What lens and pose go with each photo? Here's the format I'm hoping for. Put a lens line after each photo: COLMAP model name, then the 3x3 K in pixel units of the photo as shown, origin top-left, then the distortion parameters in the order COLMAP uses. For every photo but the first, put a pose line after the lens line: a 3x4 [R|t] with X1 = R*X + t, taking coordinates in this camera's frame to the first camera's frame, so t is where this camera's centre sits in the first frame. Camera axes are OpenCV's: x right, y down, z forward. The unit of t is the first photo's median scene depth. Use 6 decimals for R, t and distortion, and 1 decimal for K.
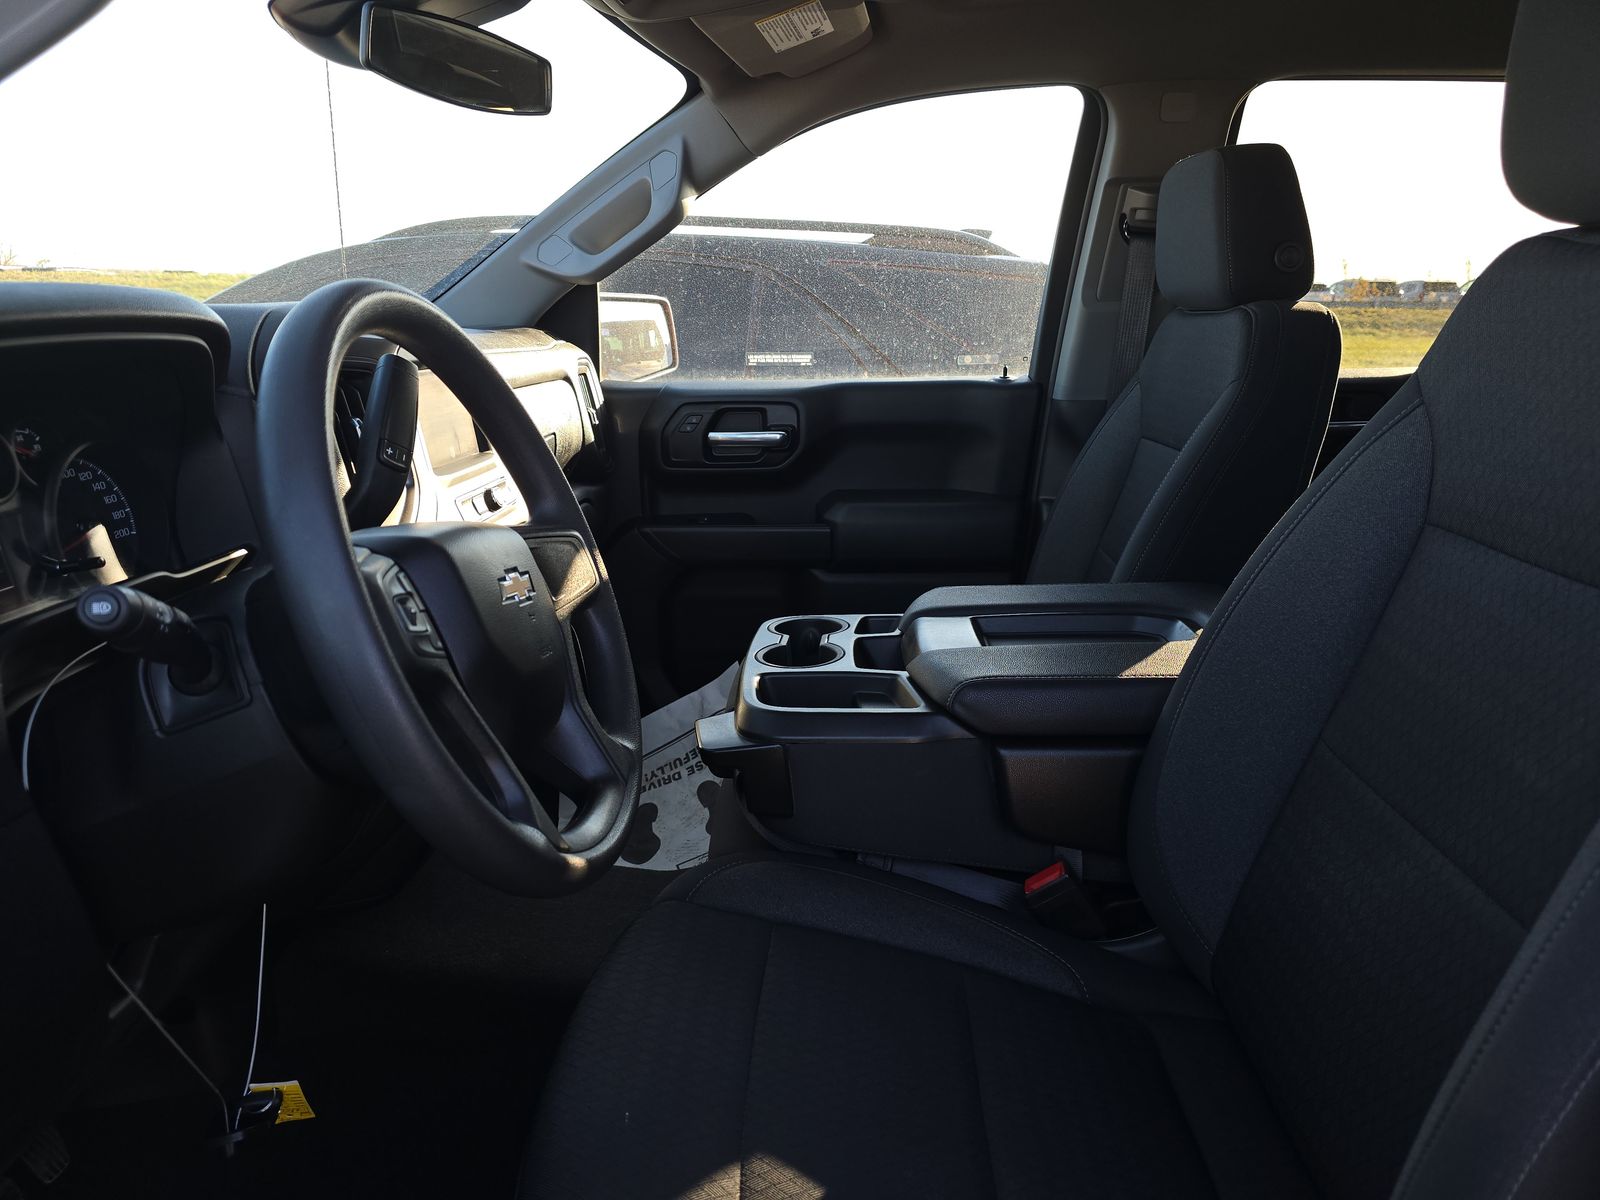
lens RADIAL K [[1107.1, 0, 806.5], [0, 1107.1, 598.8], [0, 0, 1]] dist [0.070777, -0.086404]
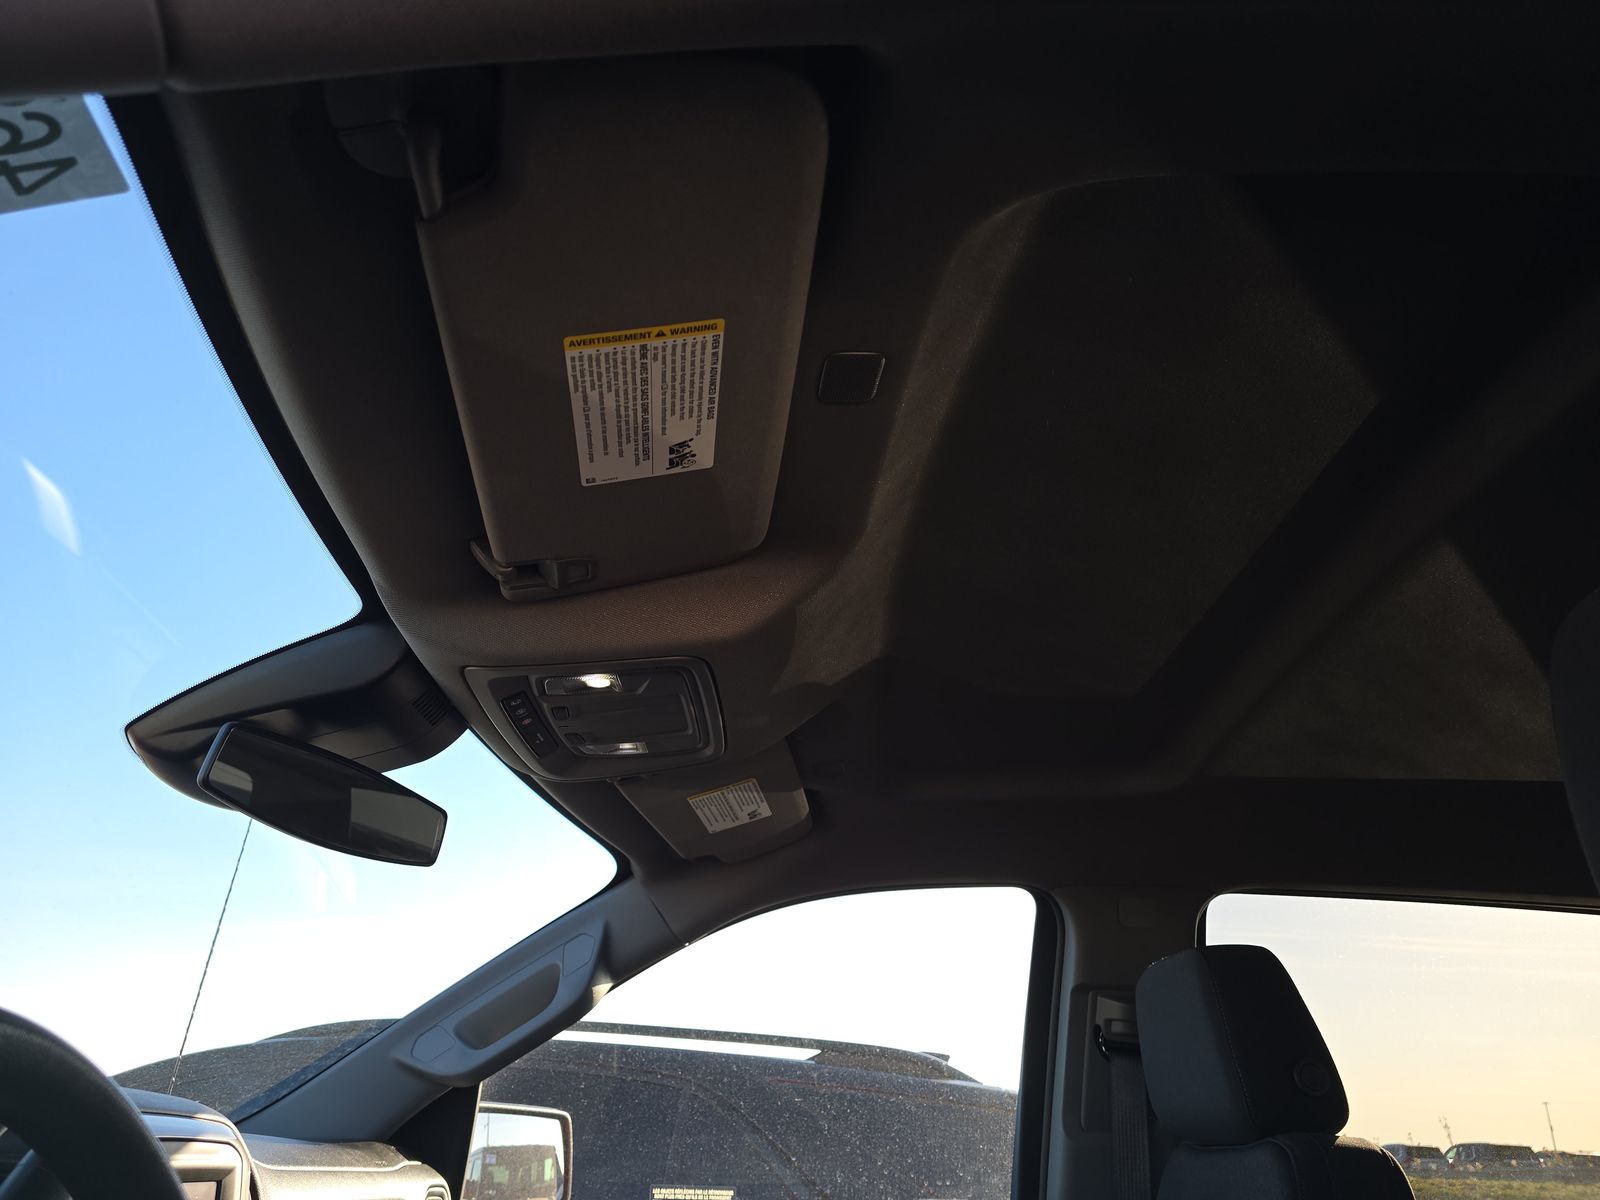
lens RADIAL K [[1107.1, 0, 806.5], [0, 1107.1, 598.8], [0, 0, 1]] dist [0.070777, -0.086404]
pose [[0.998684, 0.045834, 0.023029, 0.019968], [-0.019545, 0.755122, -0.655293, -0.016933], [-0.047425, 0.653980, 0.755024, 0.128097]]
